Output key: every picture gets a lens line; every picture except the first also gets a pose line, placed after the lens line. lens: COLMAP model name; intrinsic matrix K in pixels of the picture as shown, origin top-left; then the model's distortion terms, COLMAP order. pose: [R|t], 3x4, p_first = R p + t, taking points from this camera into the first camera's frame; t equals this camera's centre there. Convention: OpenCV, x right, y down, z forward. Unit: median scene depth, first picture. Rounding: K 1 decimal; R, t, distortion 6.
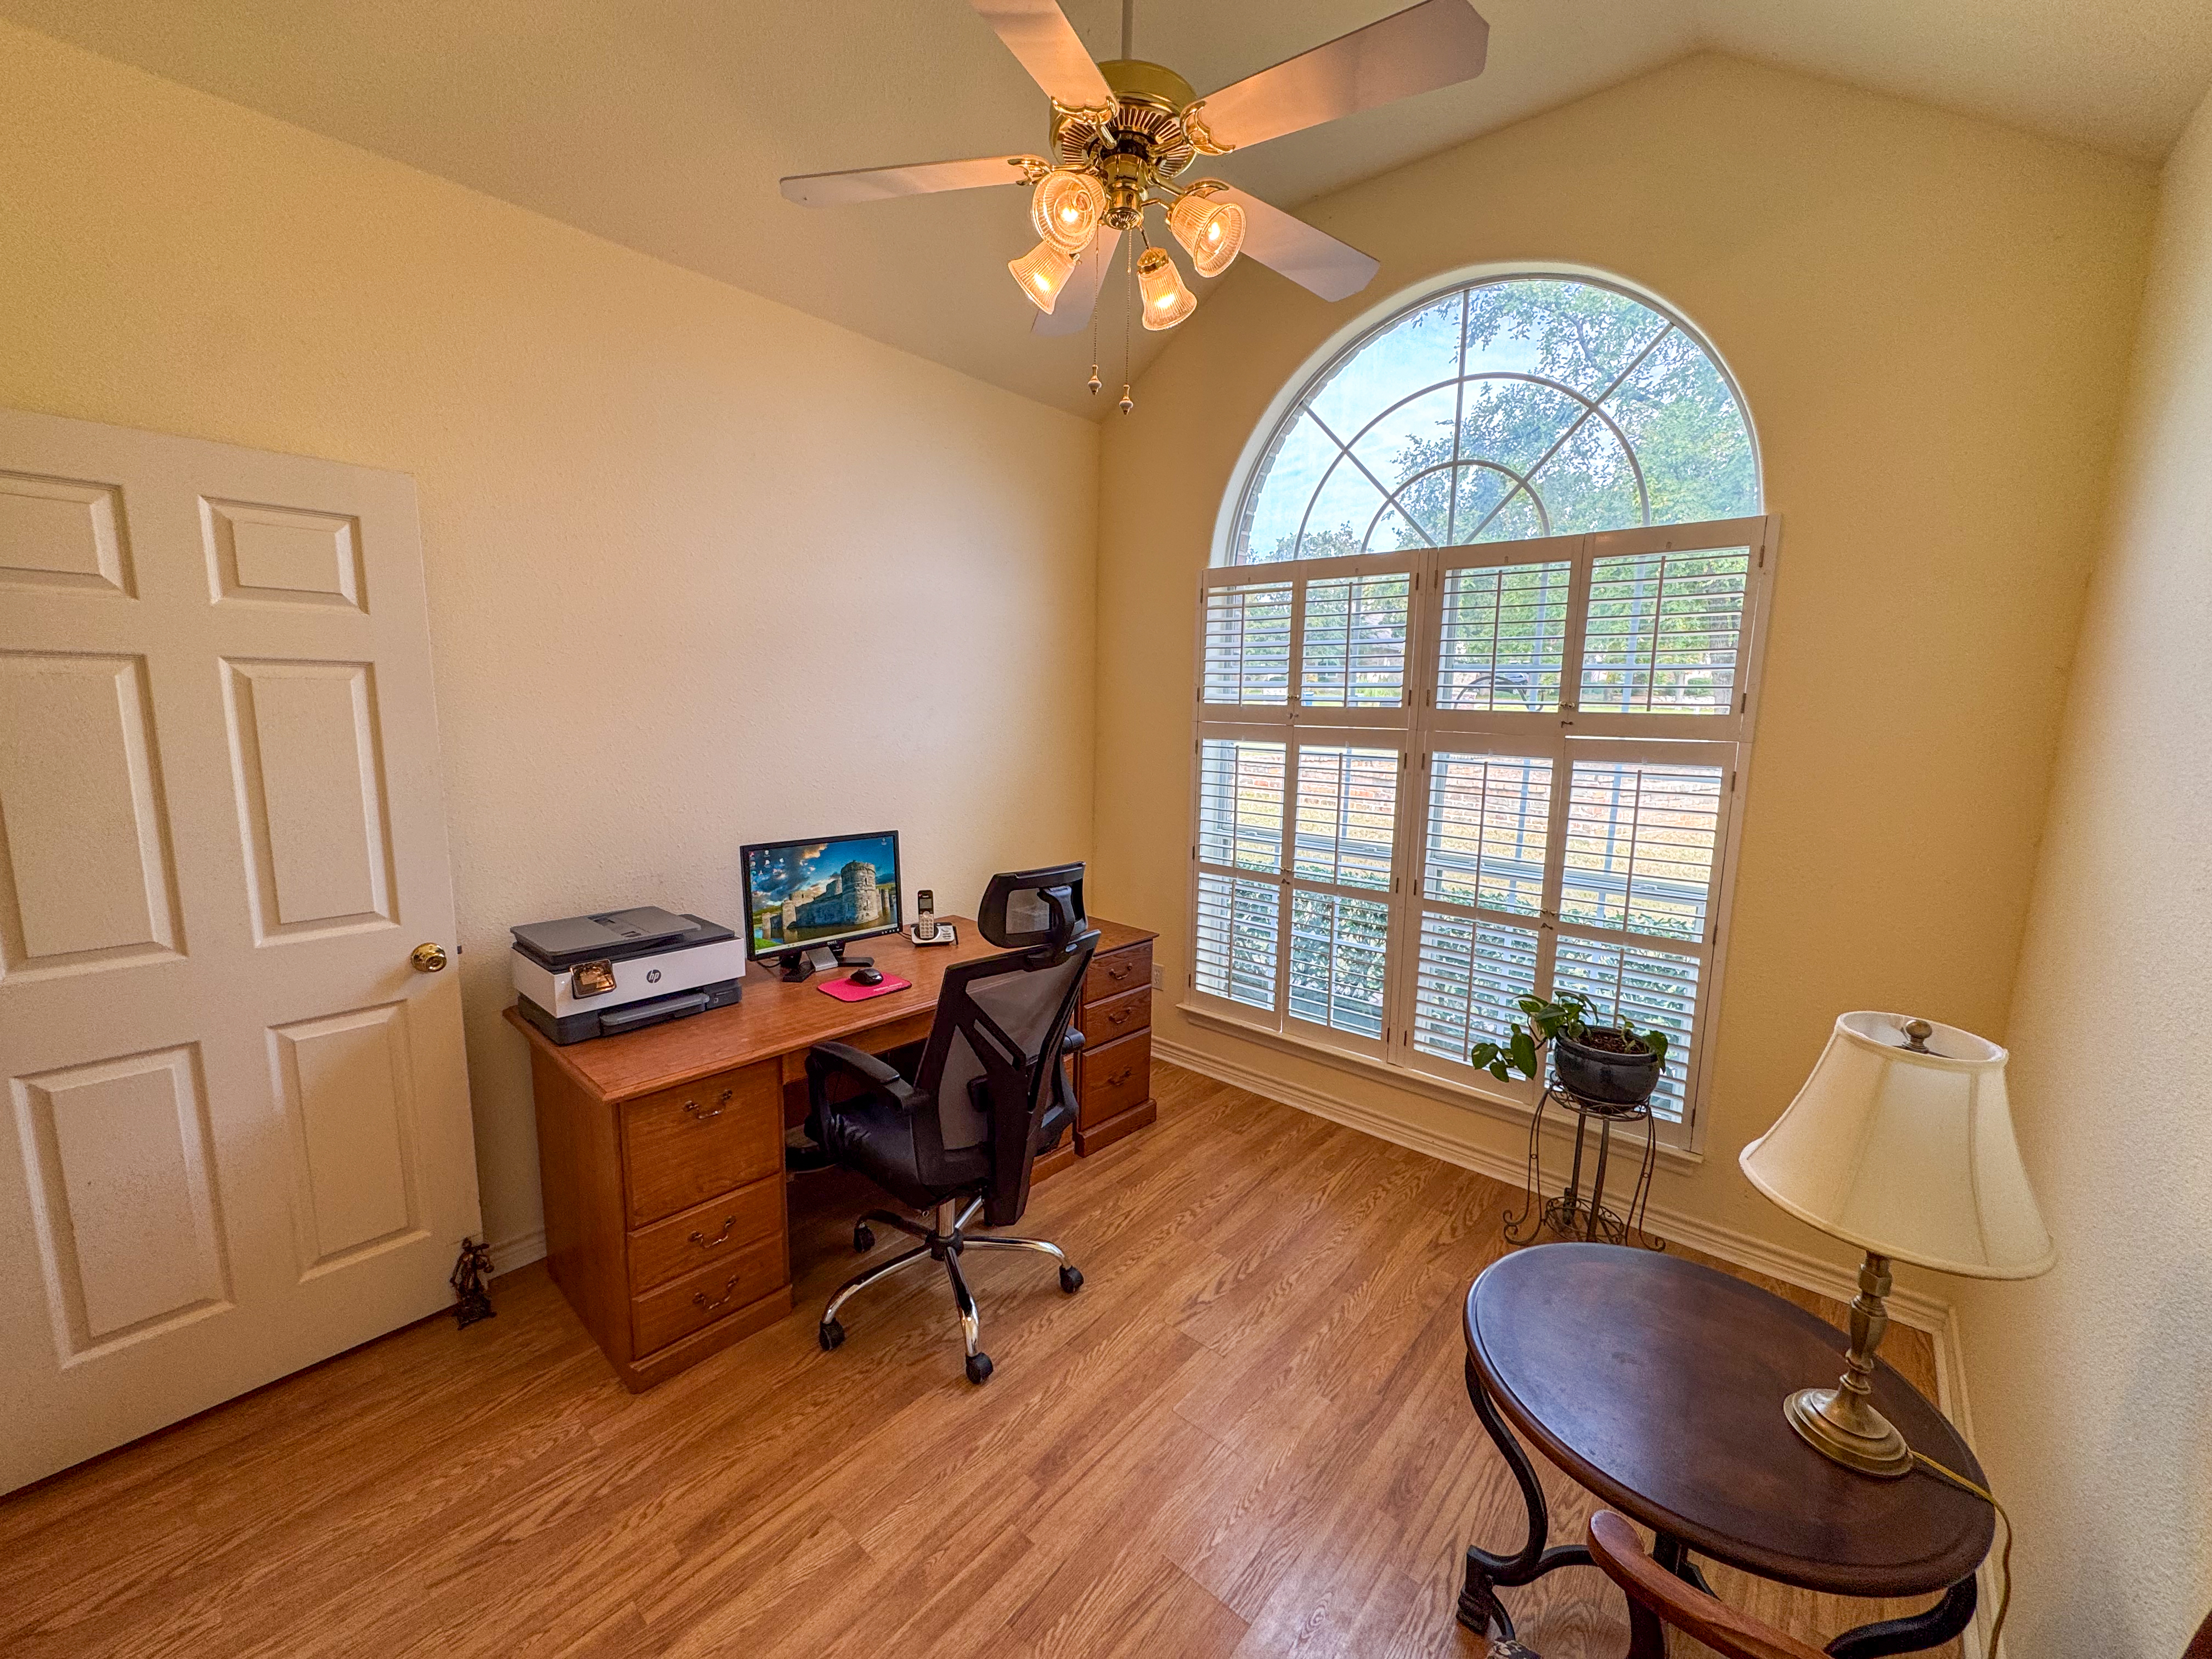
lens RADIAL K [[881.2, 0, 1108.9], [0, 881.2, 825.4], [0, 0, 1]] dist [-0.003264, 0.000546]
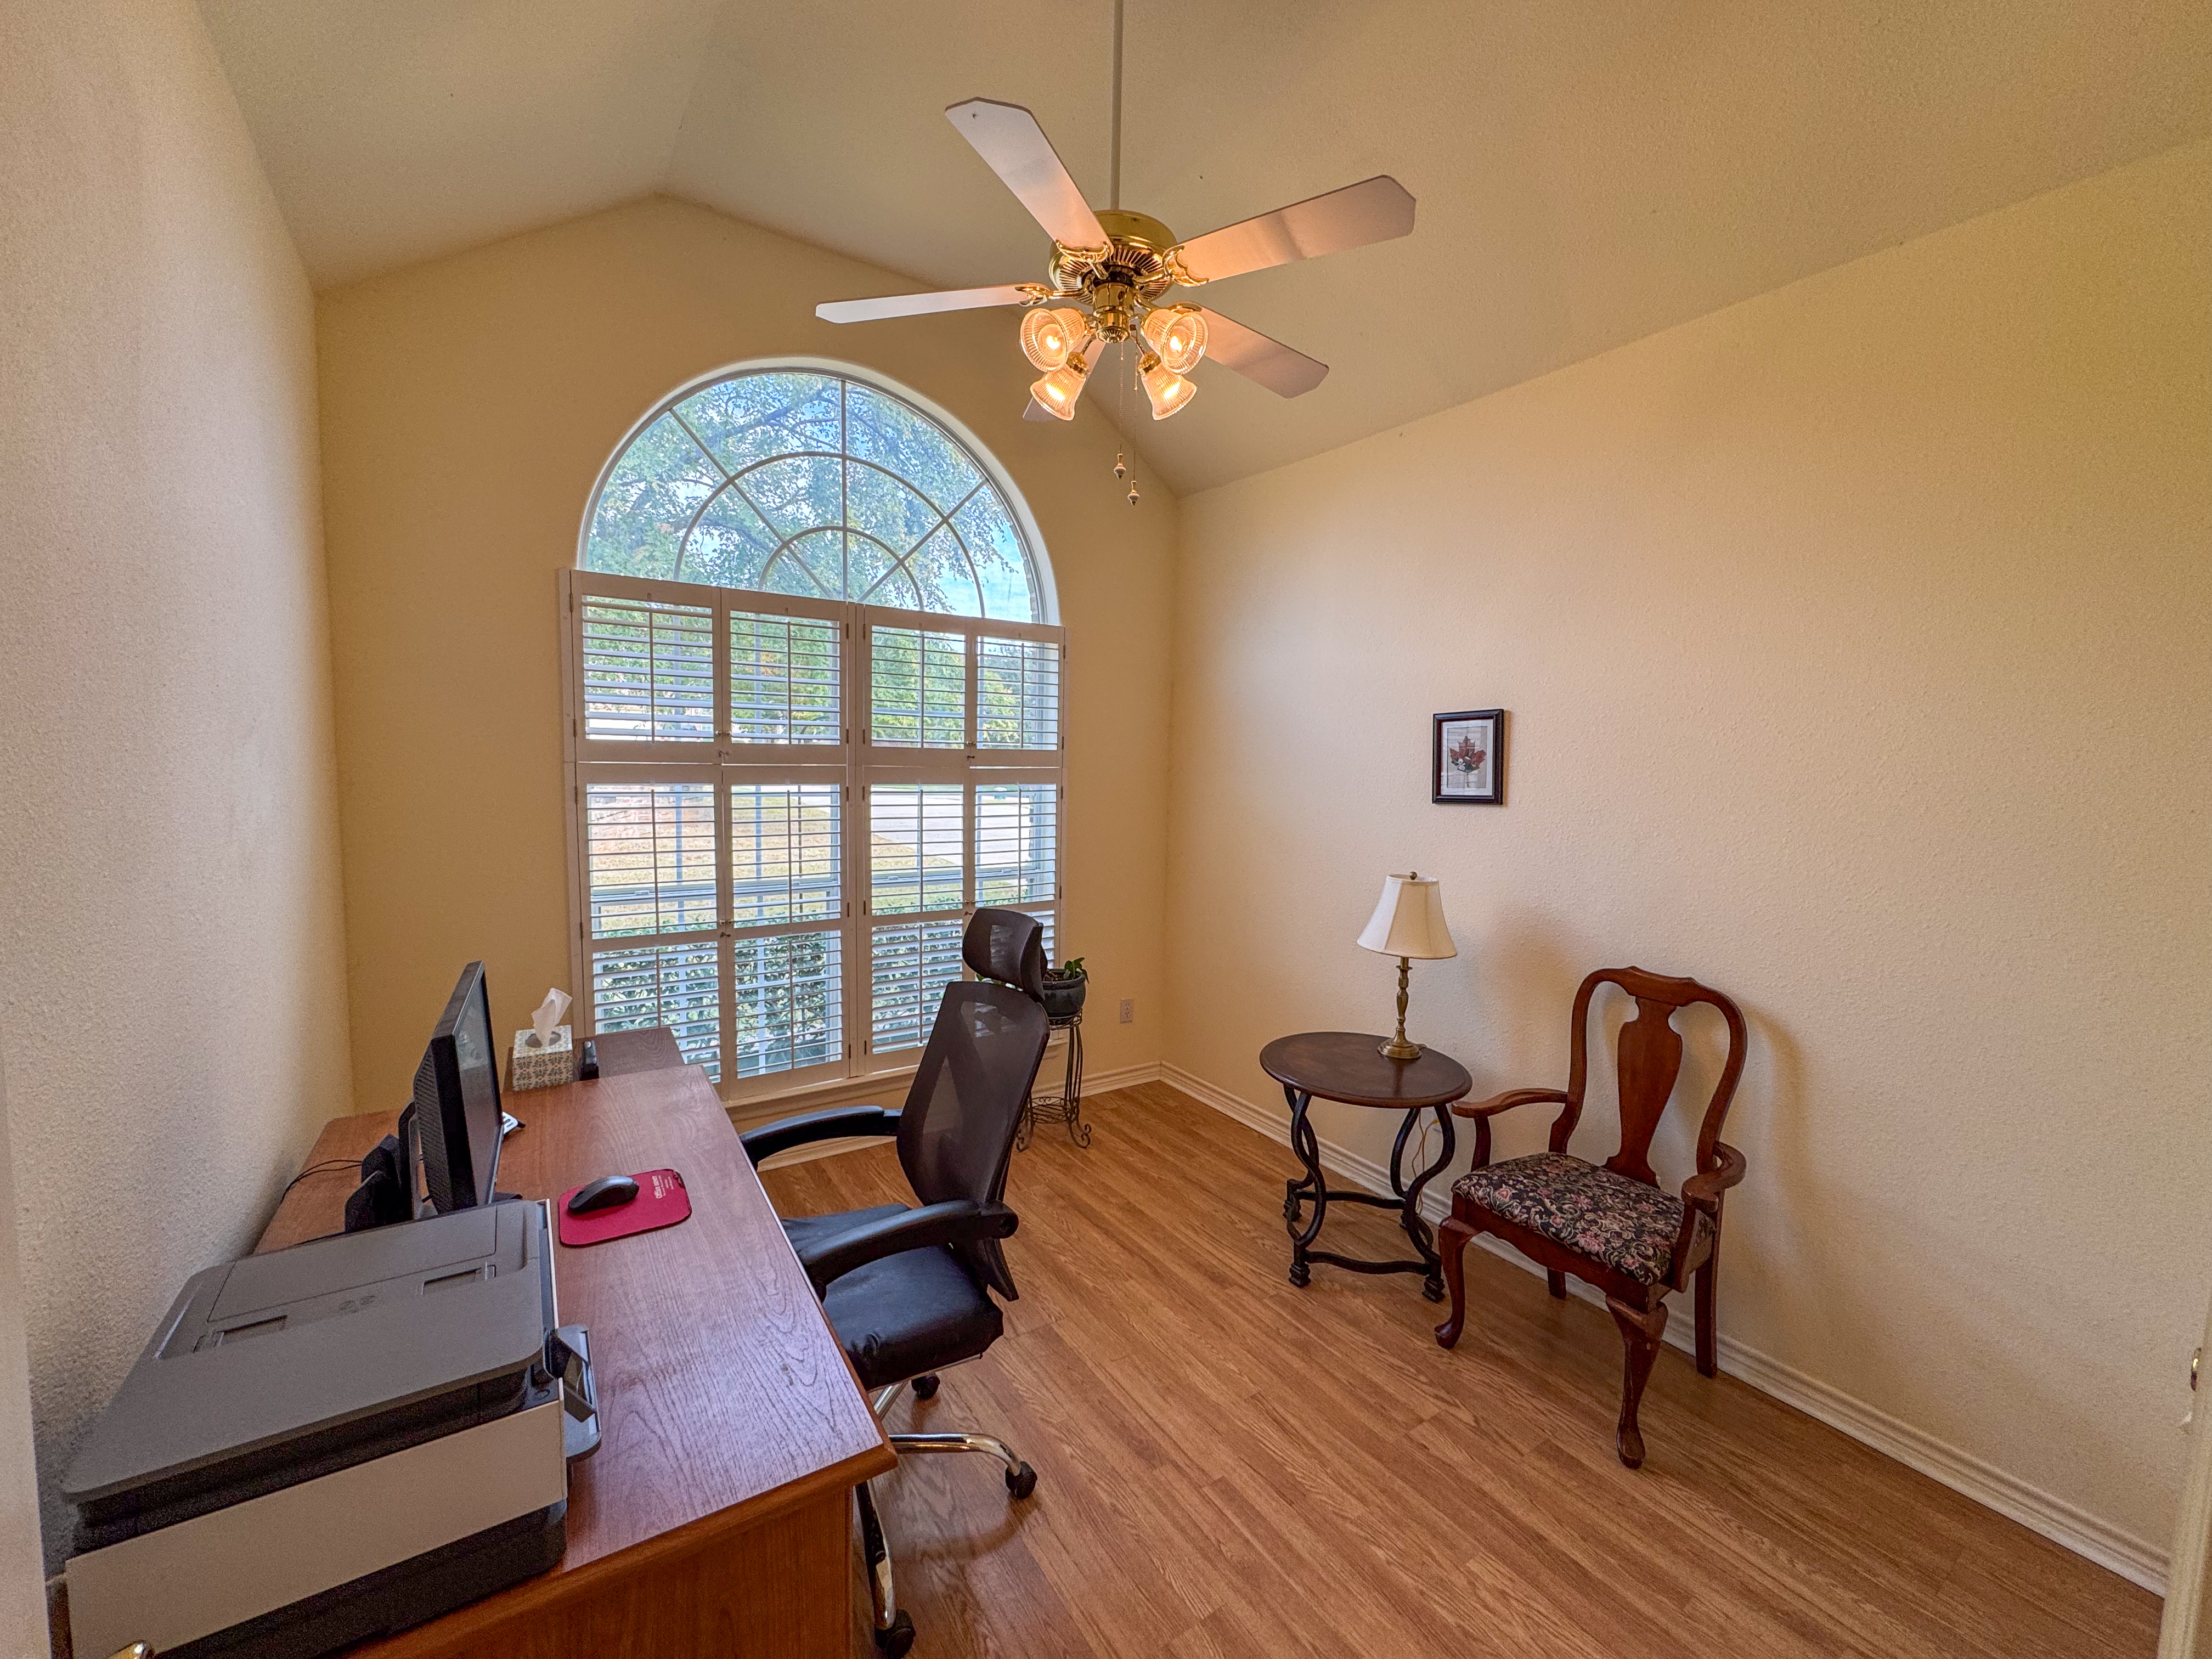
lens RADIAL K [[881.2, 0, 1092.1], [0, 881.2, 832.0], [0, 0, 1]] dist [-0.003264, 0.000546]
pose [[0.269973, -0.109466, 0.956625, -0.643882], [0.113307, 0.990225, 0.081334, -0.083558], [-0.956178, 0.086434, 0.279737, 0.423656]]
